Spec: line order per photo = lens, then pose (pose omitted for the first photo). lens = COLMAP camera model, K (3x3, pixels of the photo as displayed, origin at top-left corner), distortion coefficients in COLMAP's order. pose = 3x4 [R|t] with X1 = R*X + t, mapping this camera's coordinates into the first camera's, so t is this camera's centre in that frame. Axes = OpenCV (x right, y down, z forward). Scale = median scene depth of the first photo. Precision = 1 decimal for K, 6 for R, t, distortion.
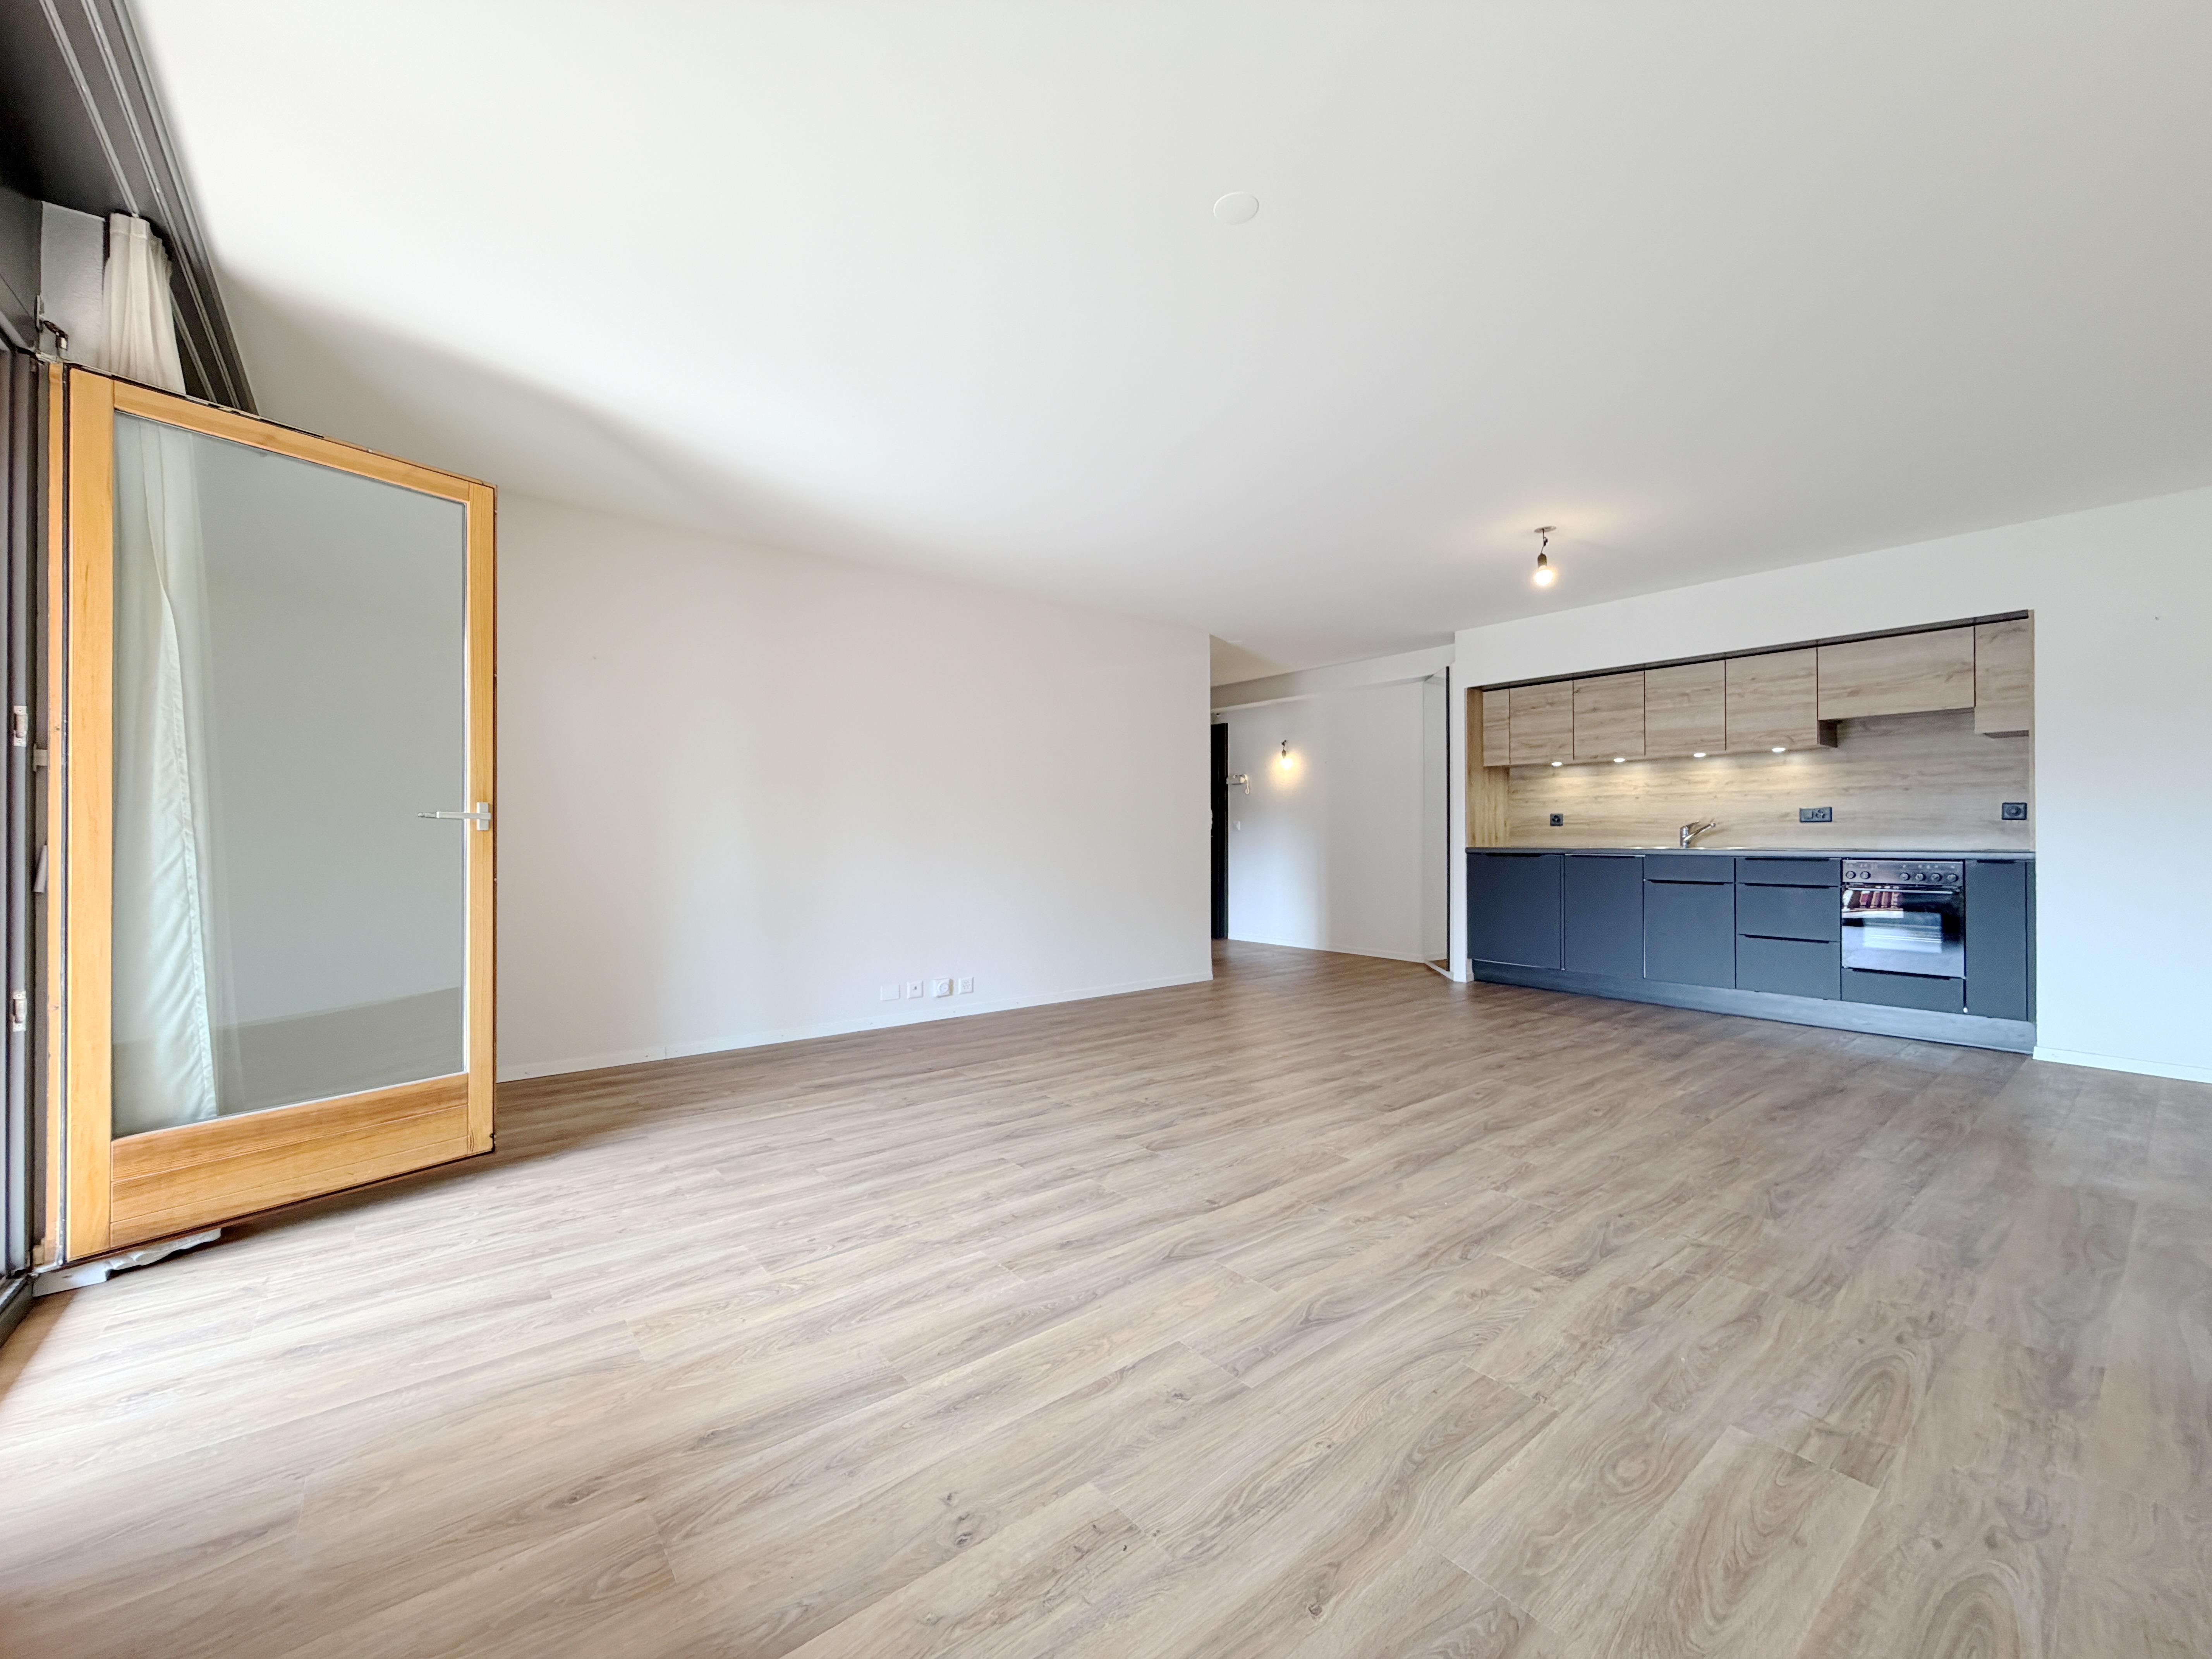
lens RADIAL K [[895.3, 0, 1087.2], [0, 895.3, 830.0], [0, 0, 1]] dist [0.000951, 0.000507]
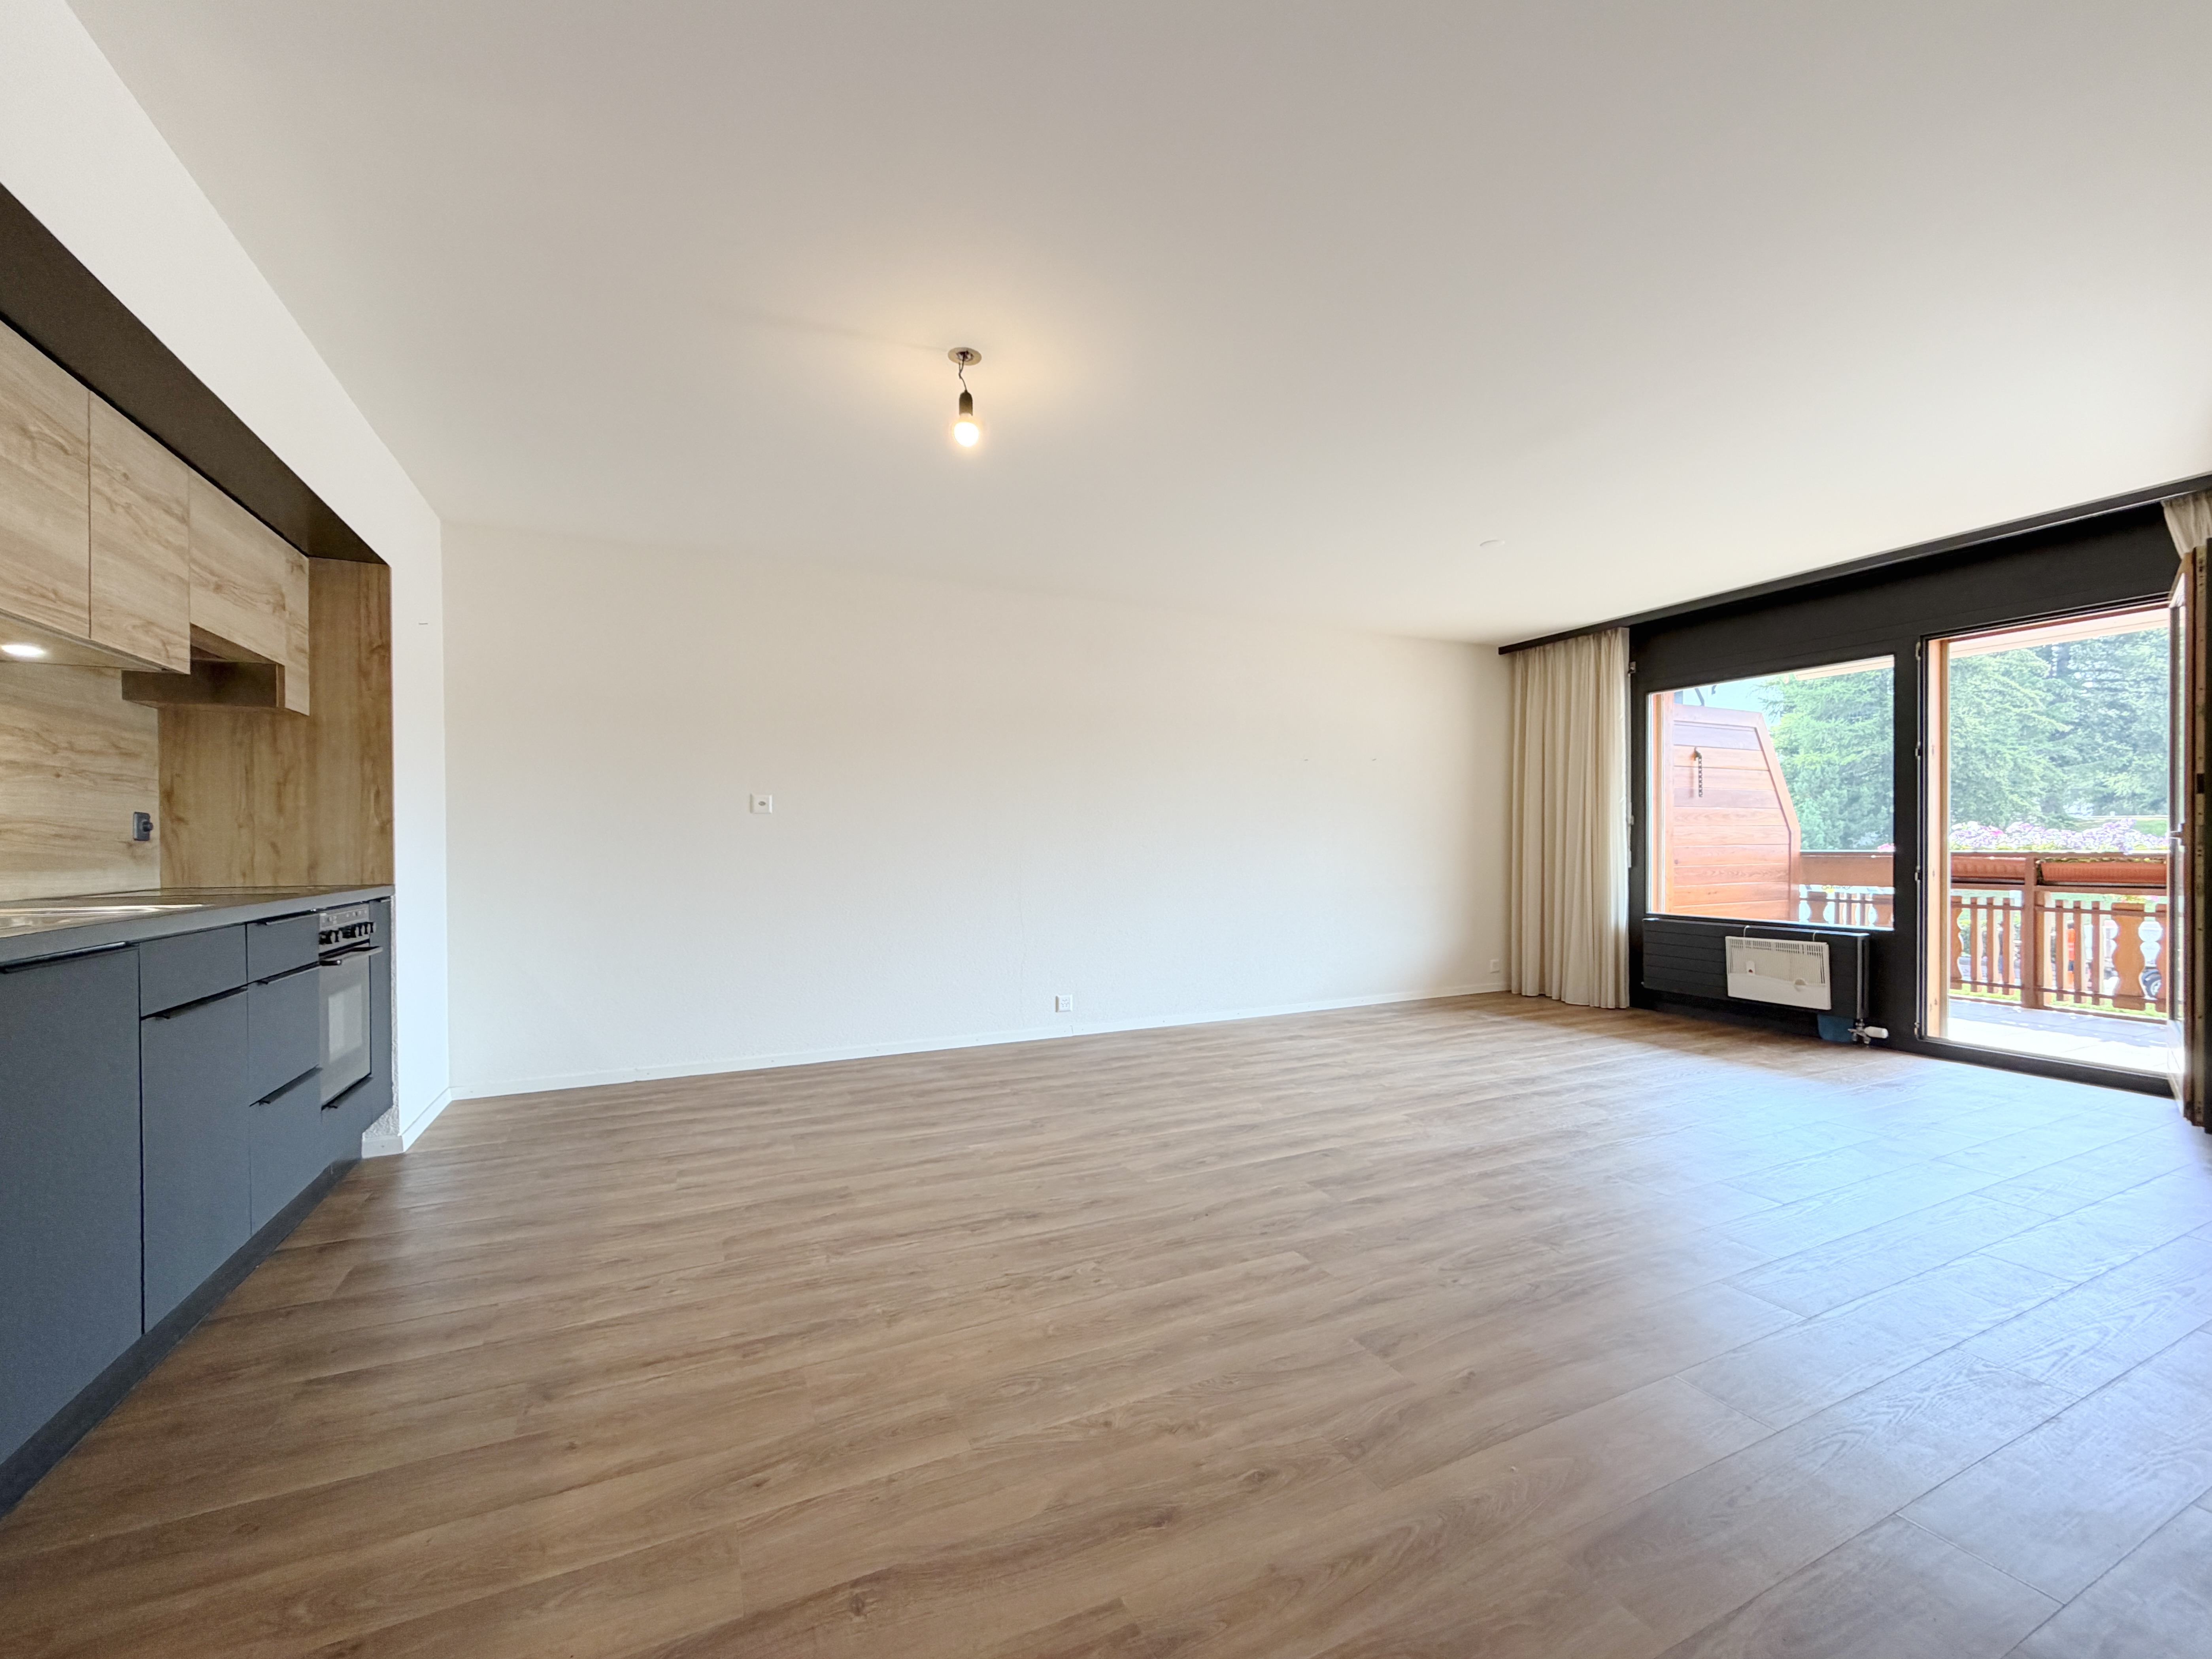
lens RADIAL K [[895.3, 0, 1094.4], [0, 895.3, 847.9], [0, 0, 1]] dist [0.000951, 0.000507]
pose [[-0.974418, 0.004953, 0.224688, 0.417574], [0.004237, 0.999984, -0.003668, -0.001208], [-0.224703, -0.002622, -0.974424, 2.247101]]
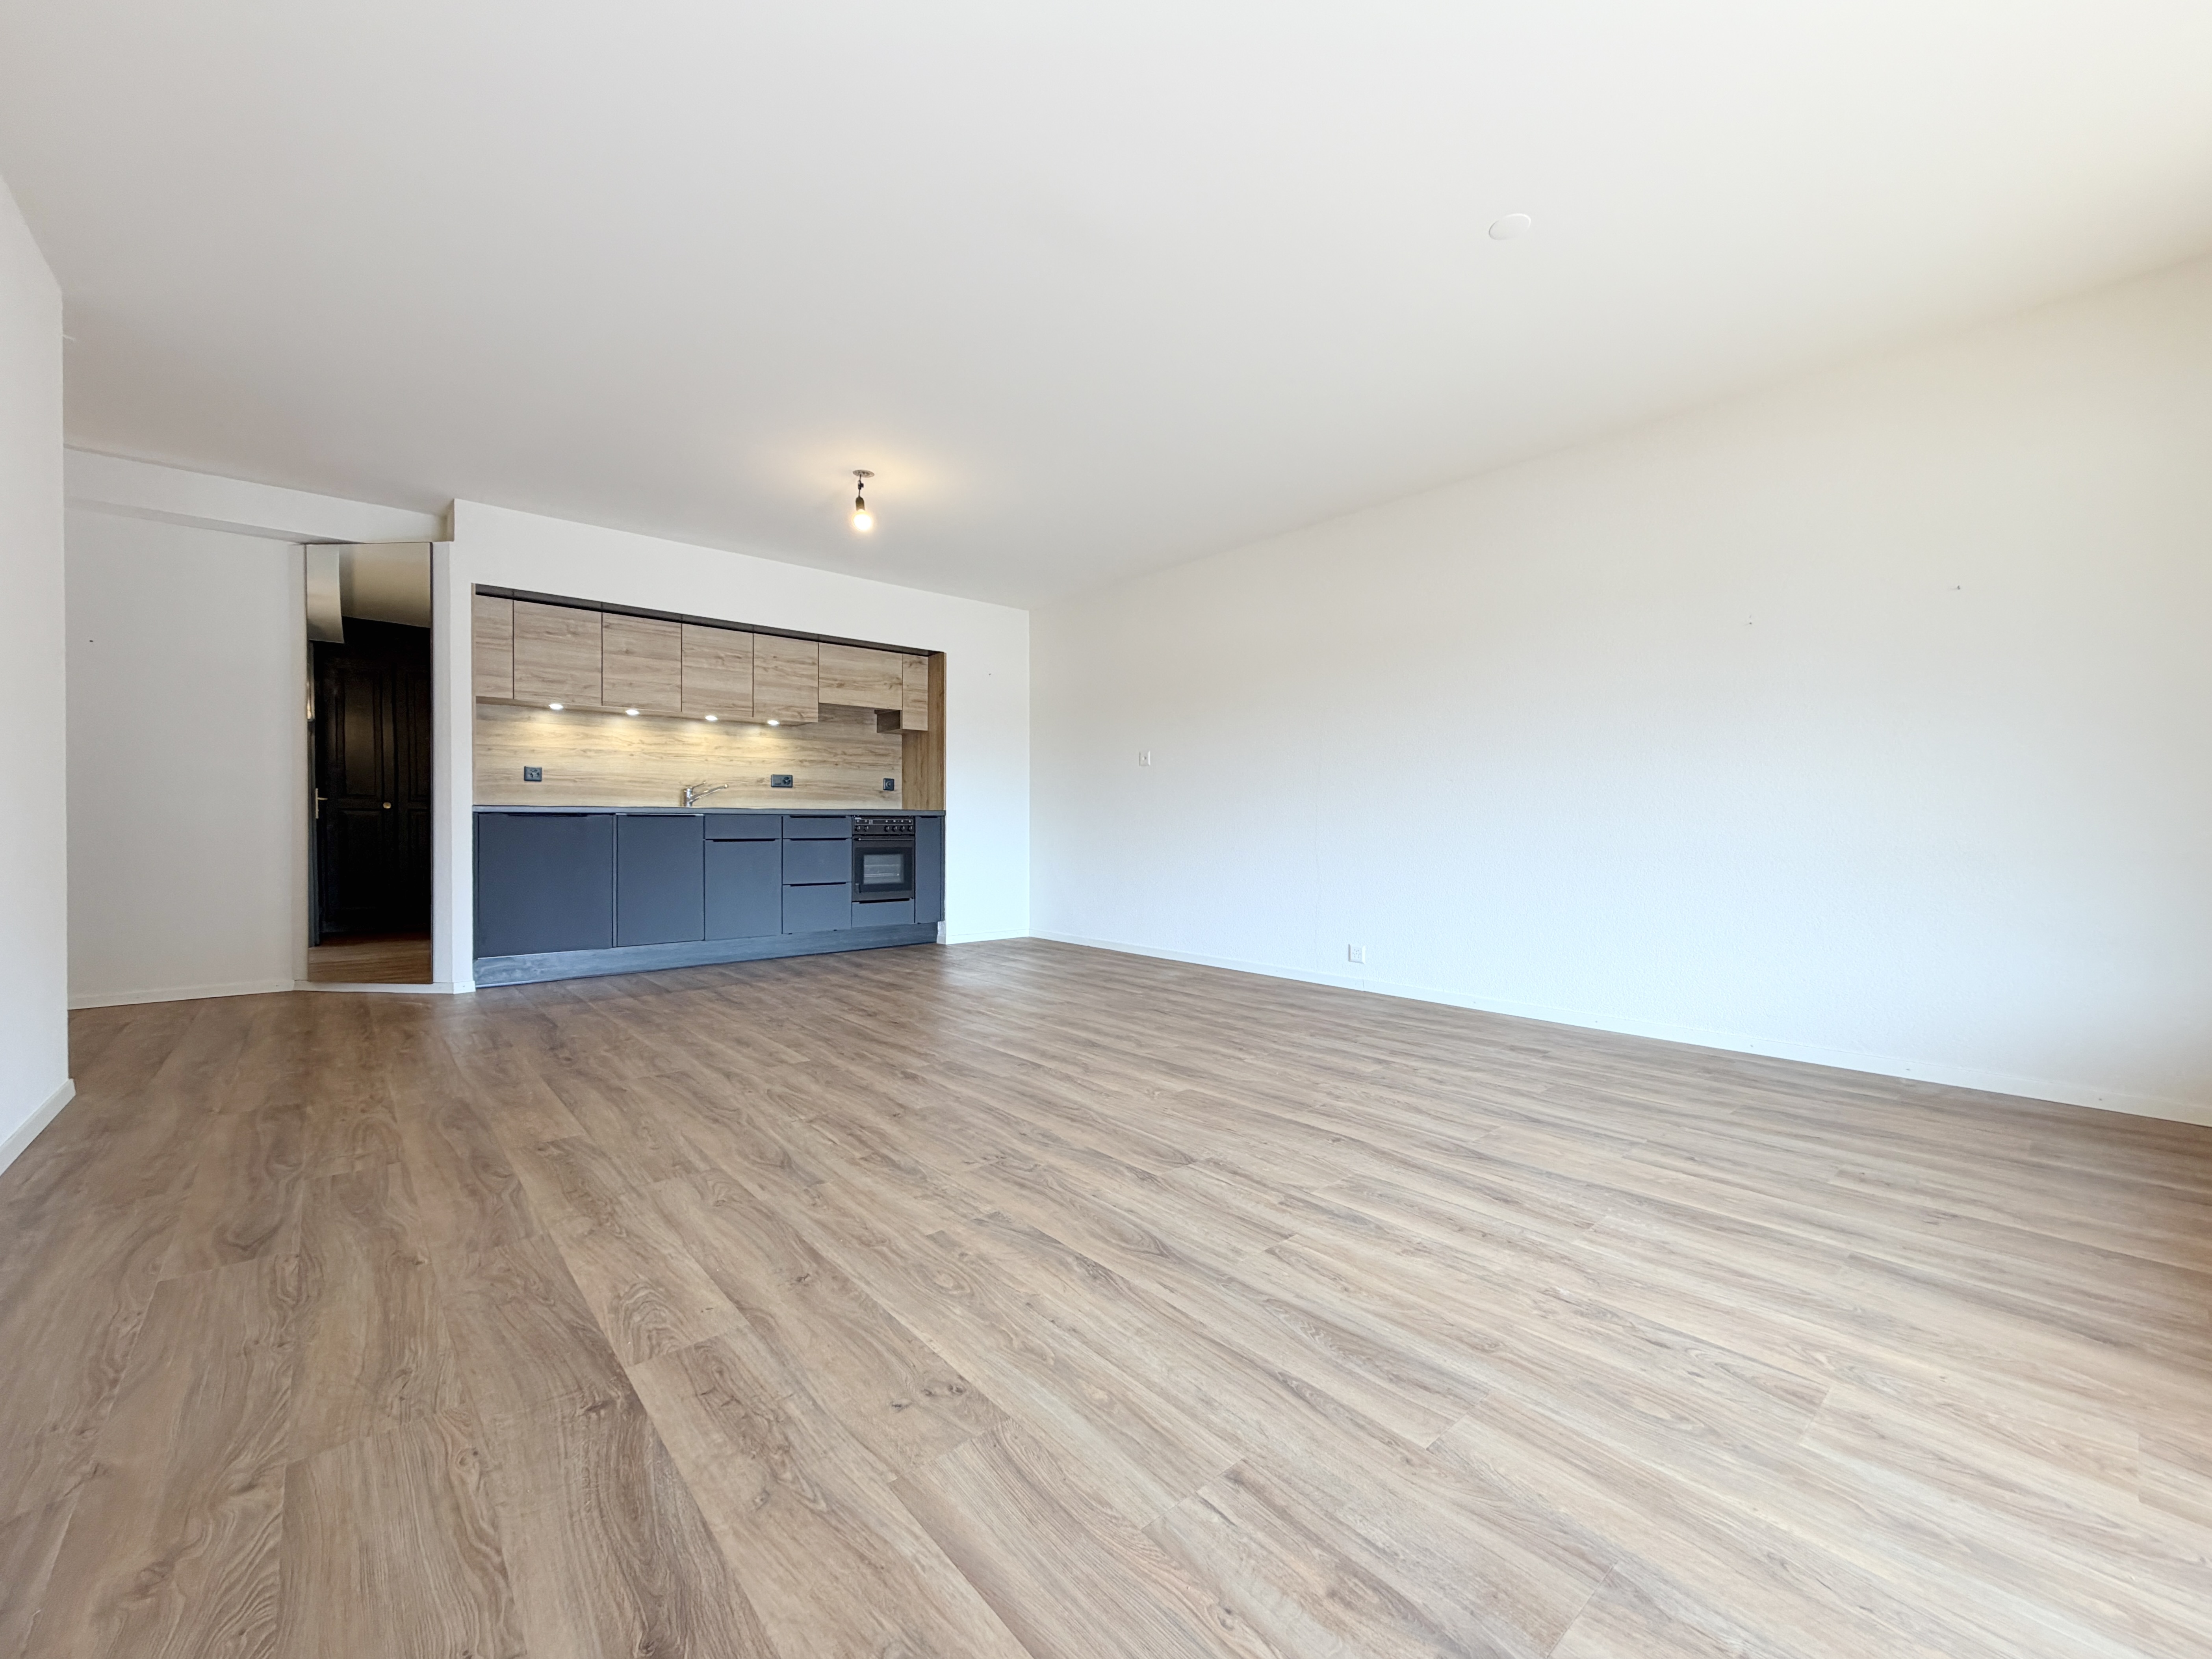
lens RADIAL K [[895.3, 0, 1107.3], [0, 895.3, 833.4], [0, 0, 1]] dist [0.000951, 0.000507]
pose [[-0.056391, -0.010255, 0.998356, -0.695458], [-0.008863, 0.999913, 0.009770, 0.065379], [-0.998369, -0.008297, -0.056477, 1.120091]]
